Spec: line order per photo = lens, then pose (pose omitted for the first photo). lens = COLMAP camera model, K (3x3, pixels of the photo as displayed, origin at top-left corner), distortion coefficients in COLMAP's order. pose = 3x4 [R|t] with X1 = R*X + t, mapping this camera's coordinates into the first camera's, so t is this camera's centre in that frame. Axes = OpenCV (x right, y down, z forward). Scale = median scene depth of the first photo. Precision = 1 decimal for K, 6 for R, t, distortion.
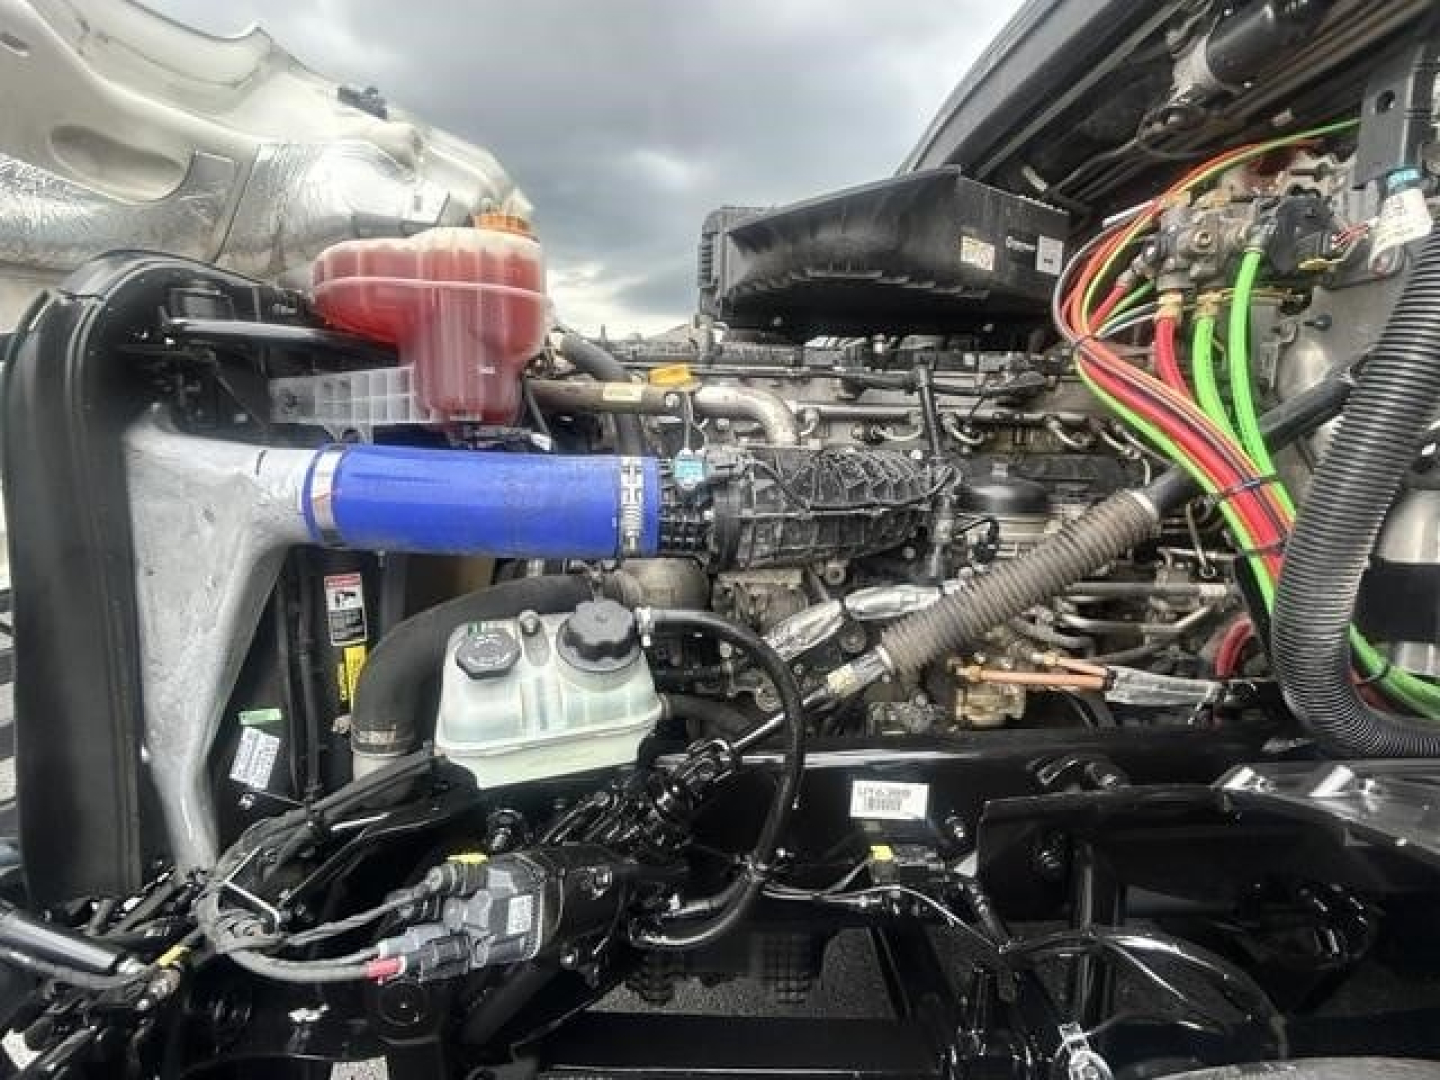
lens RADIAL K [[678.3, 0, 719.8], [0, 678.3, 539.1], [0, 0, 1]] dist [0.003173, 0.000416]
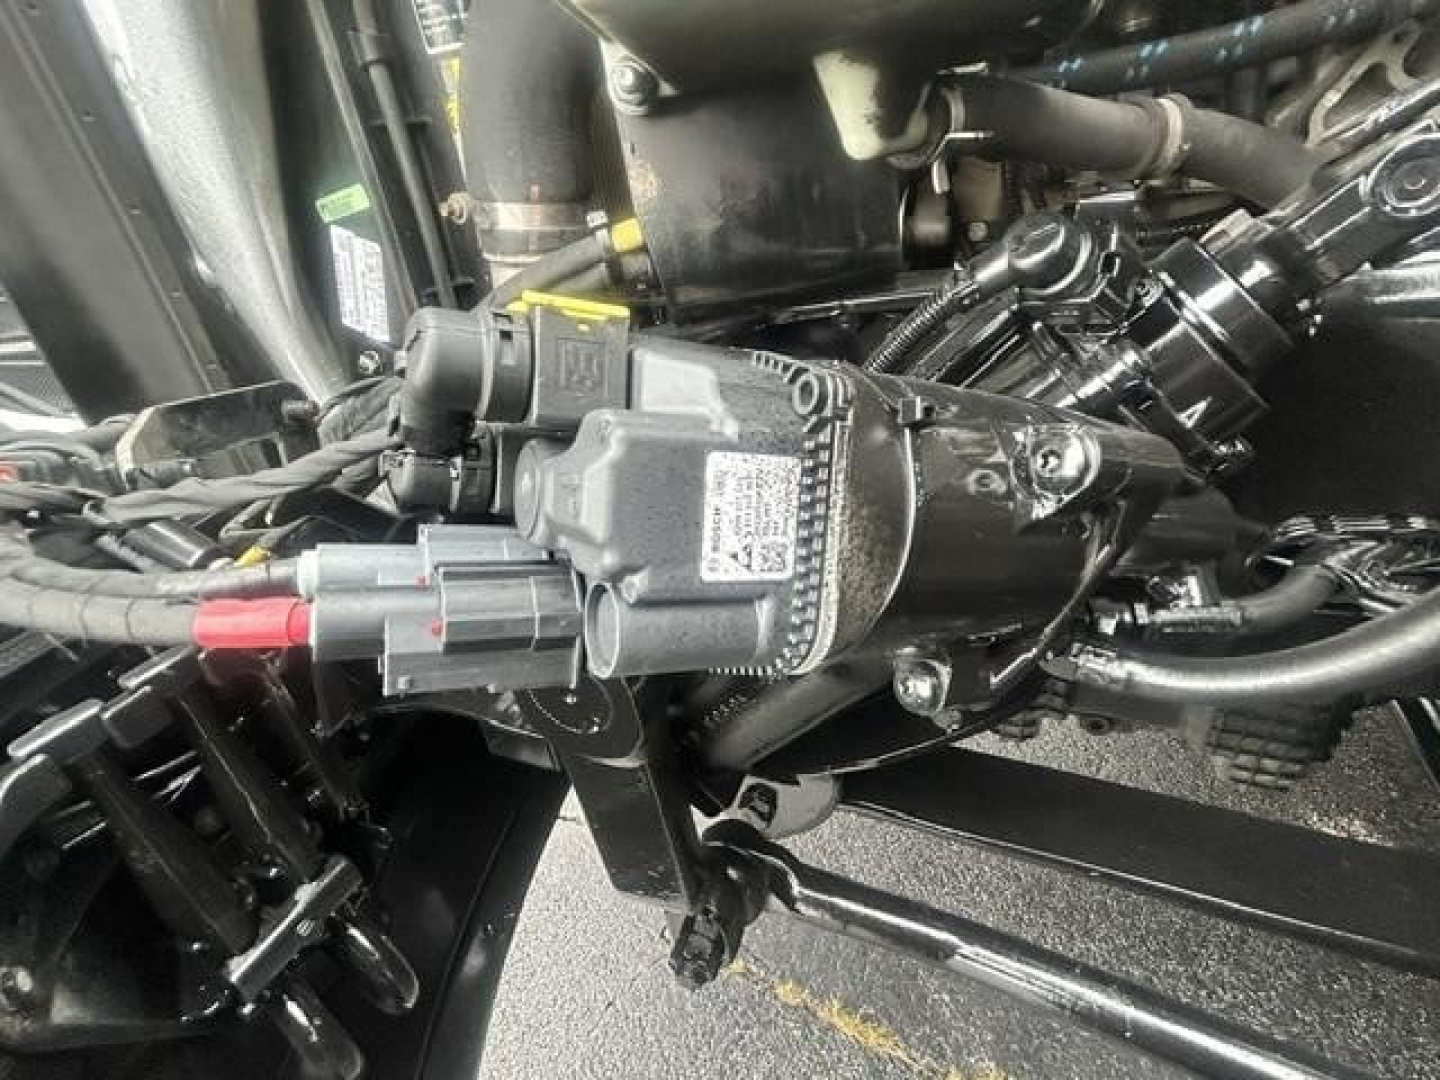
lens RADIAL K [[678.3, 0, 720.3], [0, 678.3, 540.1], [0, 0, 1]] dist [0.003173, 0.000416]
pose [[0.911991, 0.091606, -0.399851, -0.189909], [0.068553, 0.927004, 0.368733, 0.434437], [0.404442, -0.363692, 0.839139, 0.727822]]
